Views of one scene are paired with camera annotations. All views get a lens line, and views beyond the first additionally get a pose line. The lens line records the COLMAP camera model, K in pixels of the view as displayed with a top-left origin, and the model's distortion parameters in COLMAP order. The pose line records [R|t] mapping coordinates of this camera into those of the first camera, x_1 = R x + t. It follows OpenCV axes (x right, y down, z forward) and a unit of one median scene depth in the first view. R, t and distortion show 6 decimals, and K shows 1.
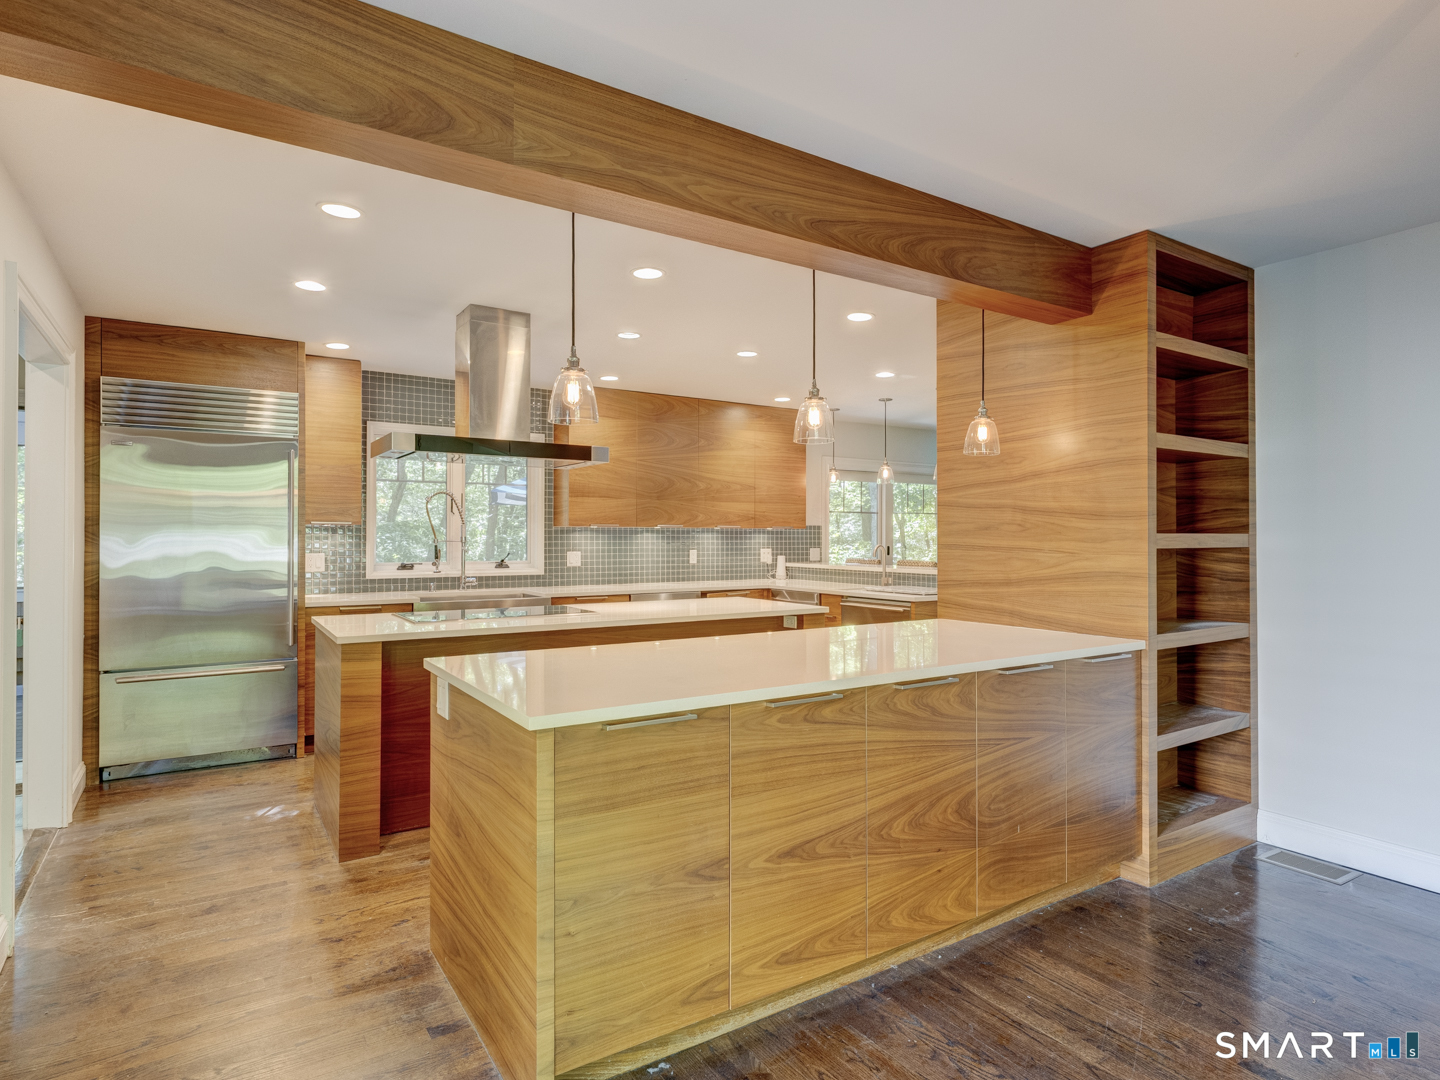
lens RADIAL K [[807.1, 0, 727.5], [0, 807.1, 536.1], [0, 0, 1]] dist [-0.002495, -0.000032]
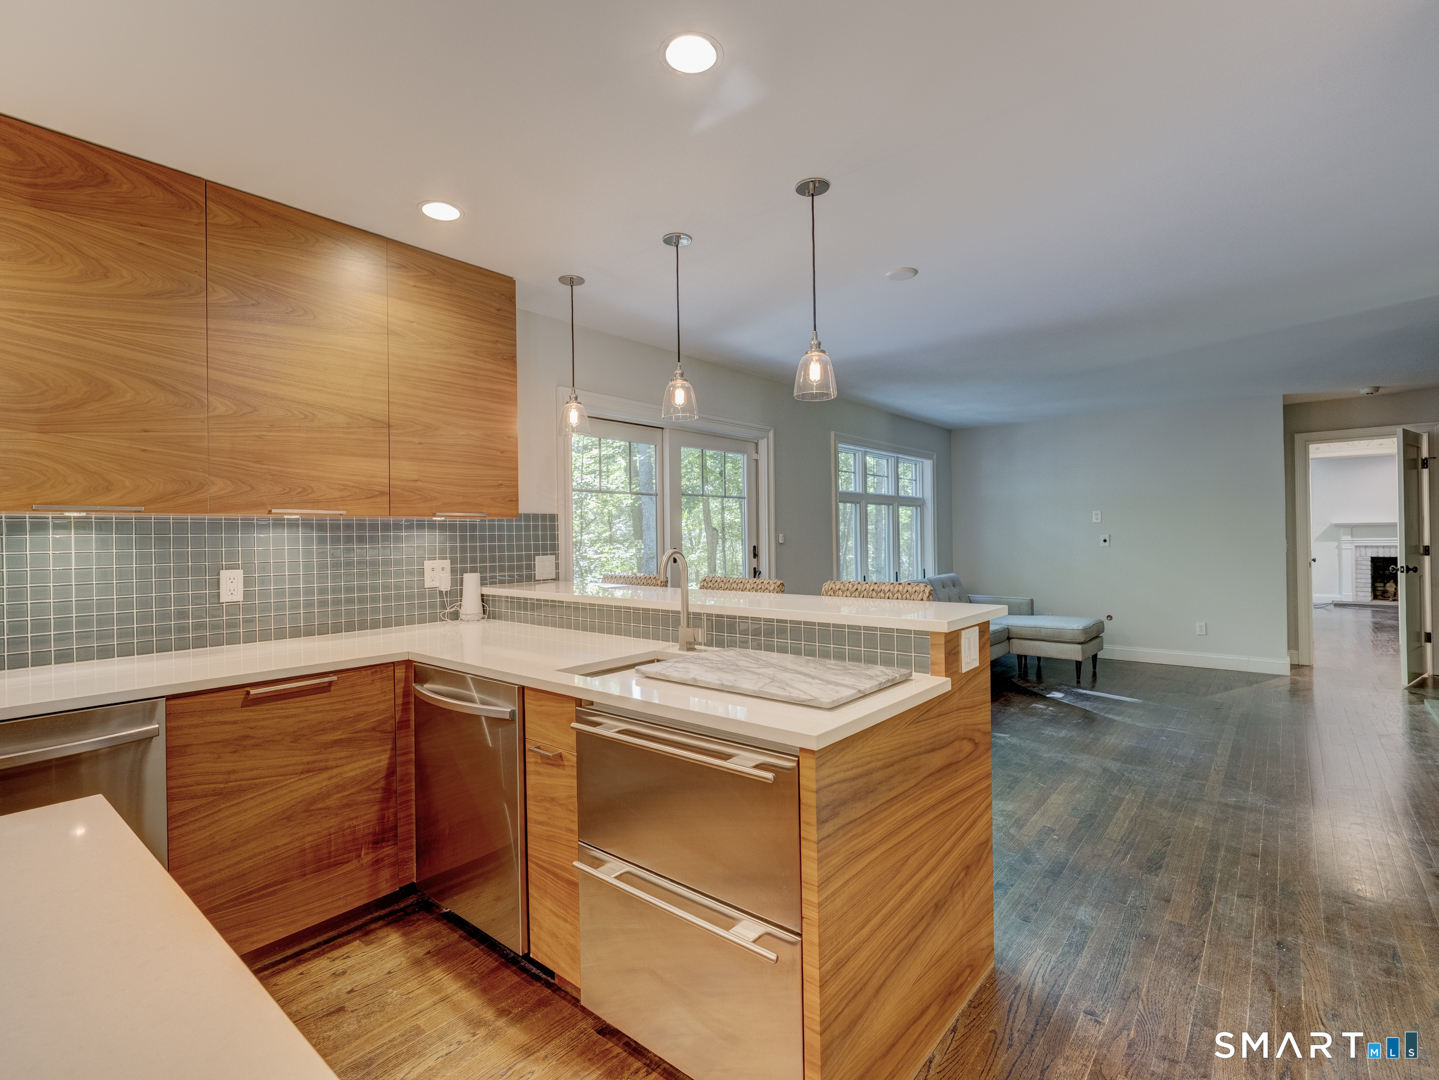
lens RADIAL K [[683.6, 0, 727.4], [0, 683.6, 535.5], [0, 0, 1]] dist [0.003418, 0.000187]
pose [[0.954599, -0.013548, 0.297585, 0.093596], [0.013788, 0.999904, 0.001293, 0.002634], [-0.297574, 0.002869, 0.954695, 0.557437]]
